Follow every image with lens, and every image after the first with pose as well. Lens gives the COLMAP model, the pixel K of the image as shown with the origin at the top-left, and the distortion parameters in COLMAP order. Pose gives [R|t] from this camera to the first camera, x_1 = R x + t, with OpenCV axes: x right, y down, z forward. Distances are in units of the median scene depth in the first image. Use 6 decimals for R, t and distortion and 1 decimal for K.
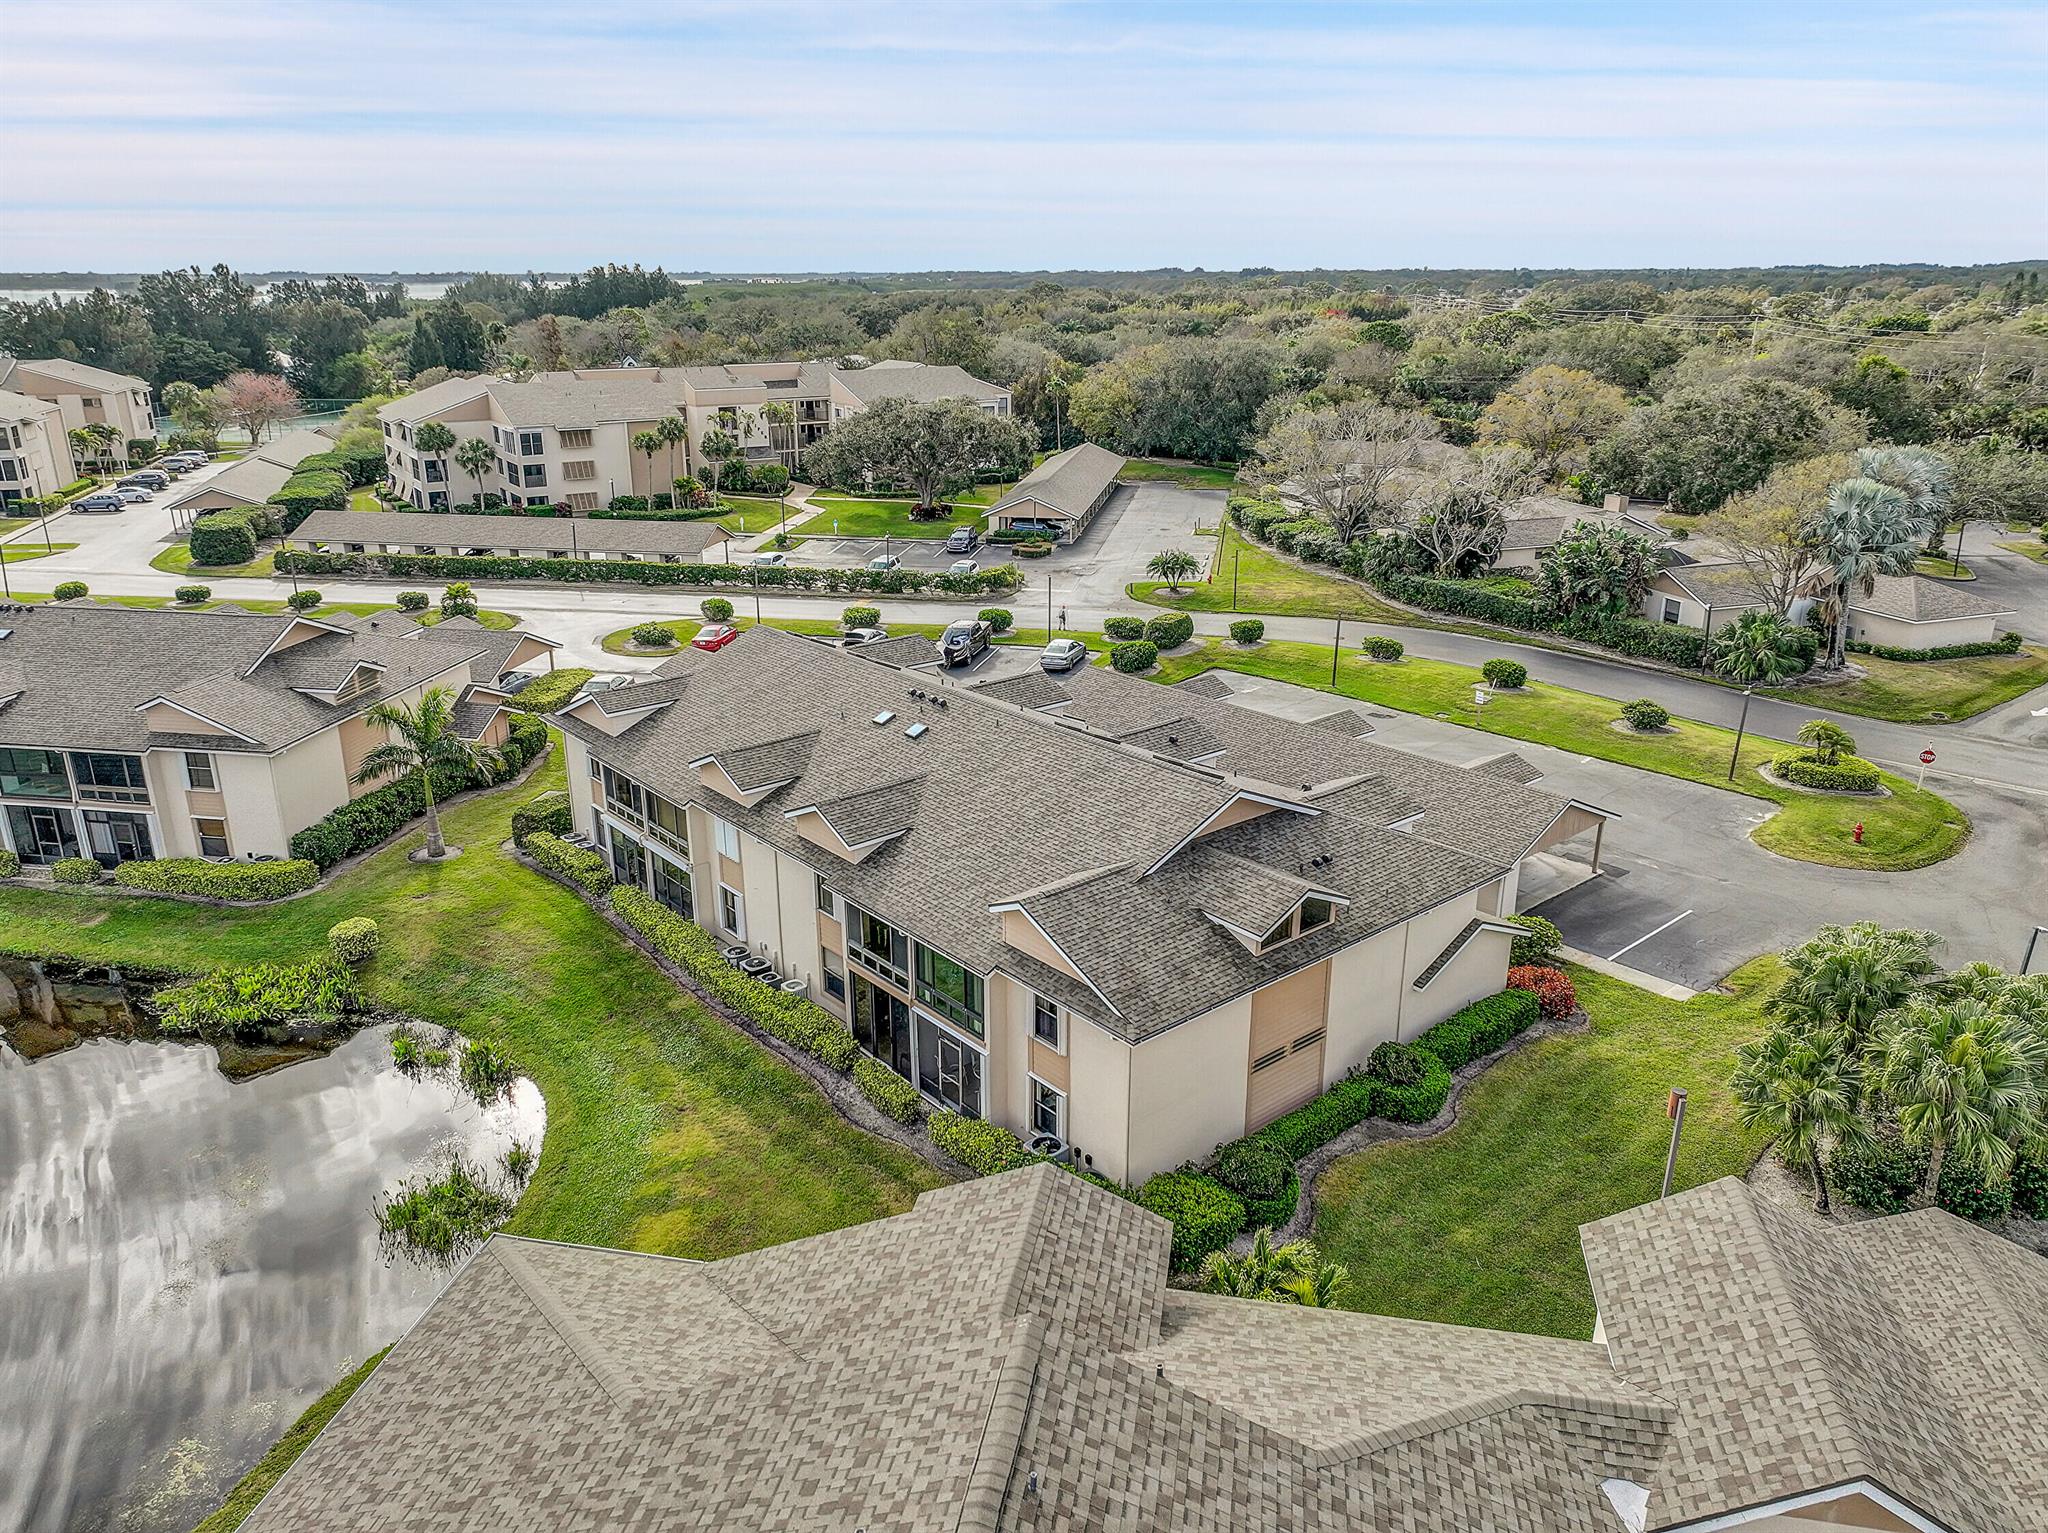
lens RADIAL K [[1440.9, 0, 1025.0], [0, 1440.9, 762.9], [0, 0, 1]] dist [-0.001155, 0.015173]
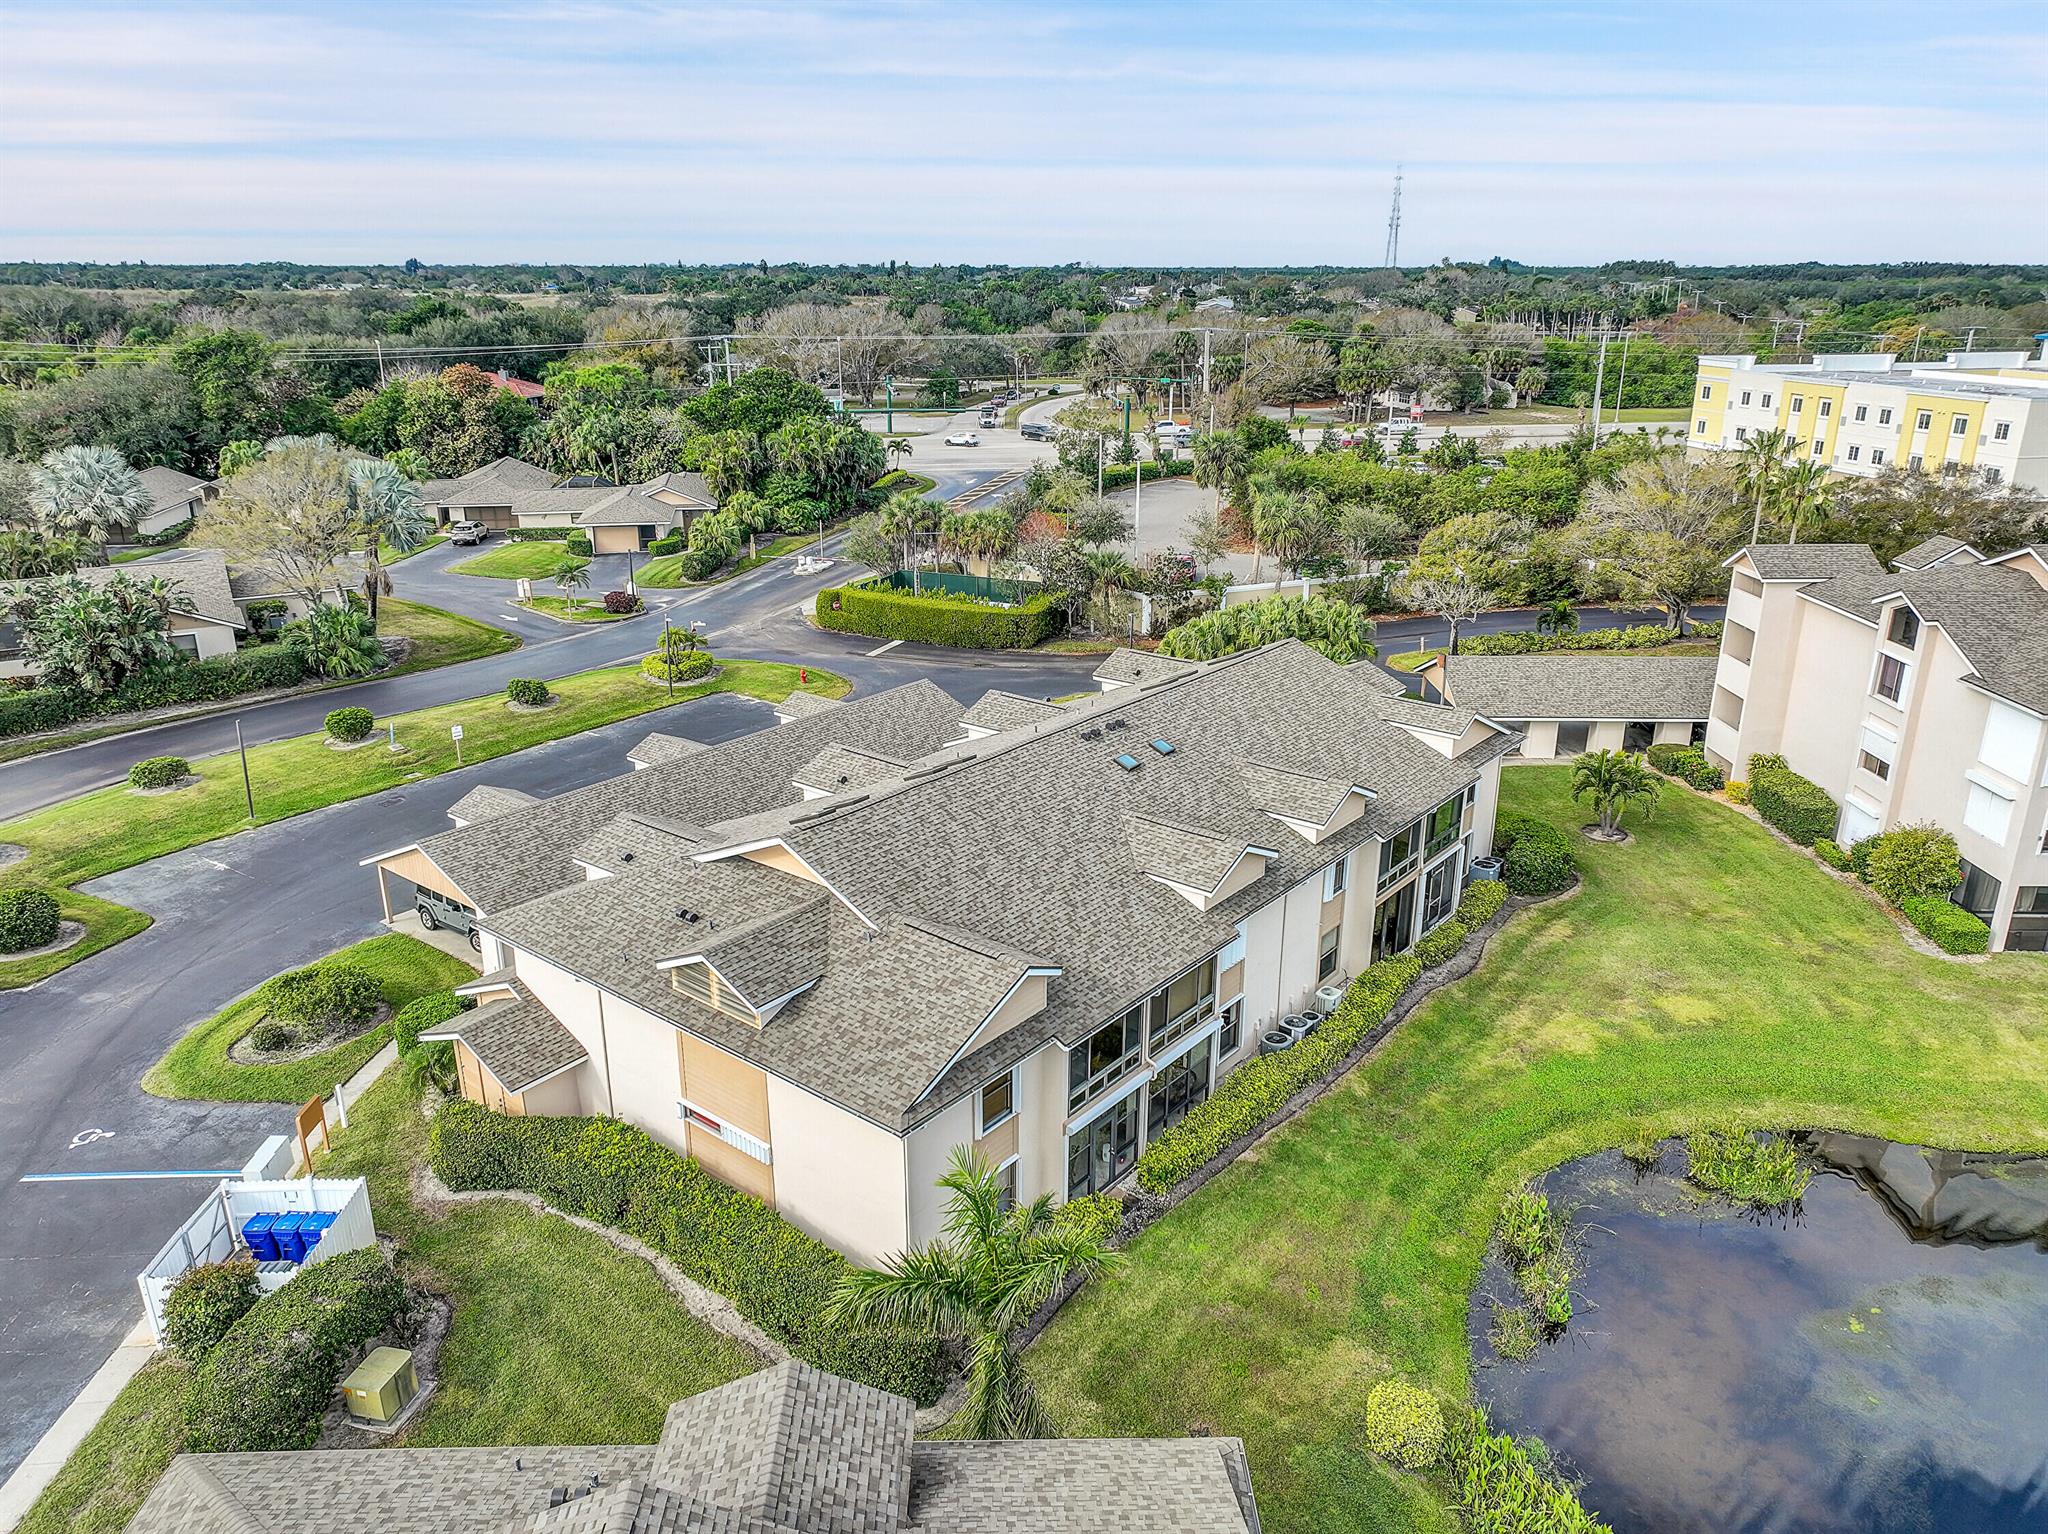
lens RADIAL K [[1440.9, 0, 1023.7], [0, 1440.9, 763.1], [0, 0, 1]] dist [-0.001155, 0.015173]
pose [[-0.185572, -0.318157, 0.929698, -0.549008], [0.315919, 0.876583, 0.363039, -0.224775], [-0.930461, 0.361079, -0.062158, 0.672937]]
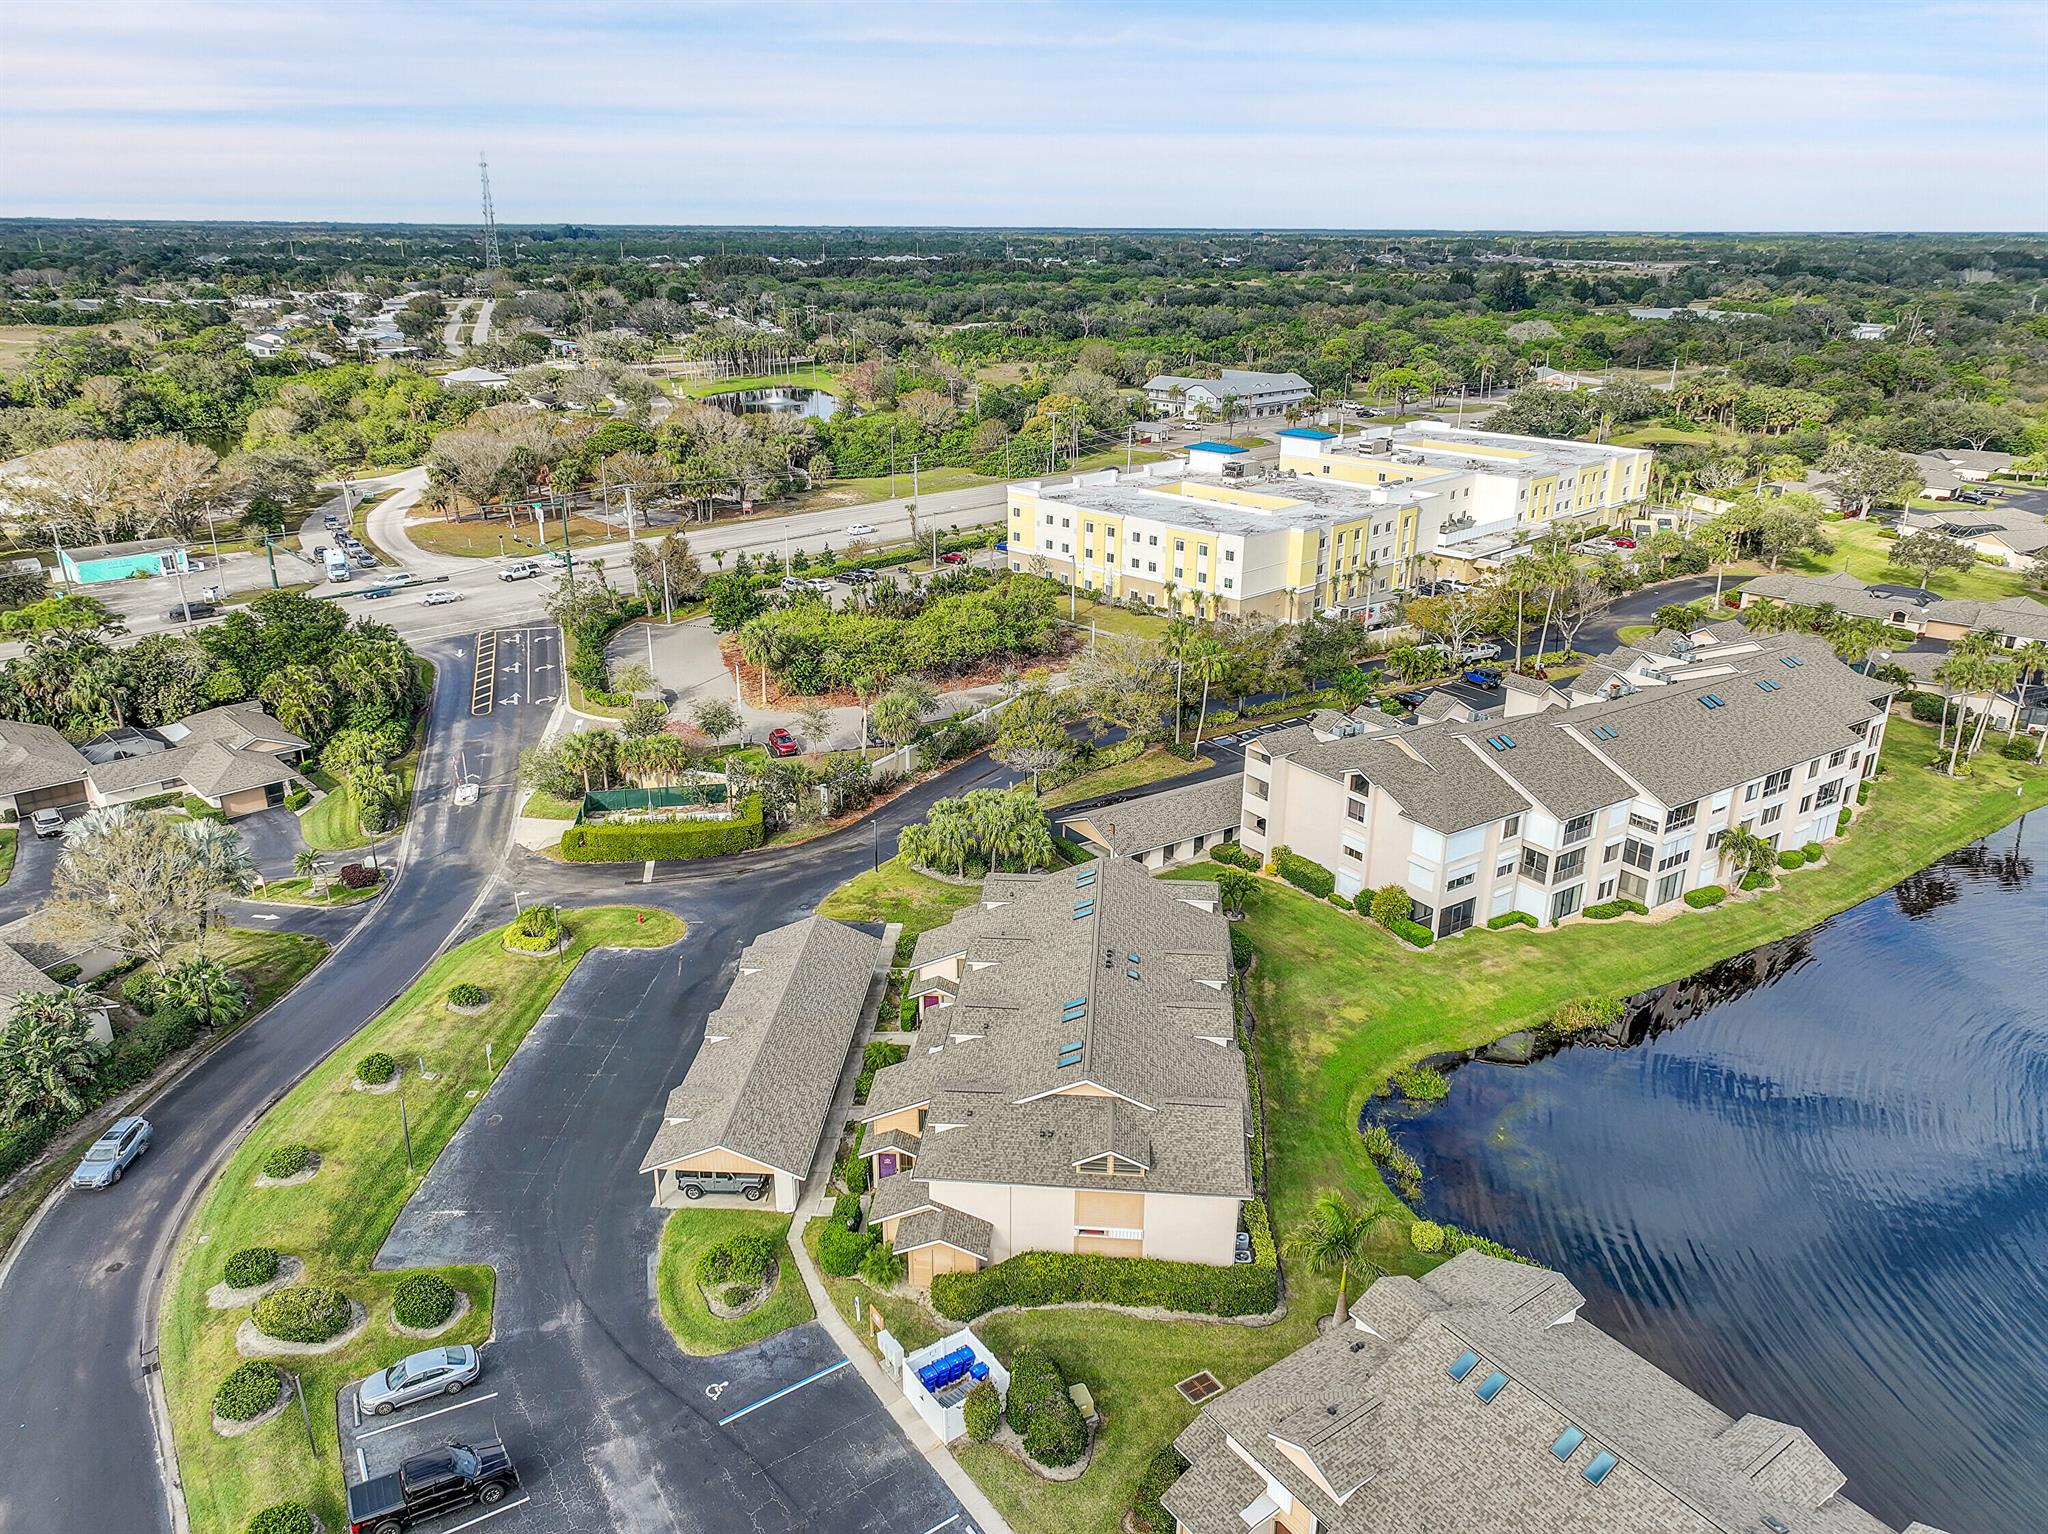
lens RADIAL K [[1440.9, 0, 1025.4], [0, 1440.9, 756.9], [0, 0, 1]] dist [-0.001155, 0.015173]
pose [[-0.709594, -0.246887, 0.659941, -0.623687], [0.221537, 0.810934, 0.541579, -0.694119], [-0.668878, 0.530502, -0.520740, 1.090451]]
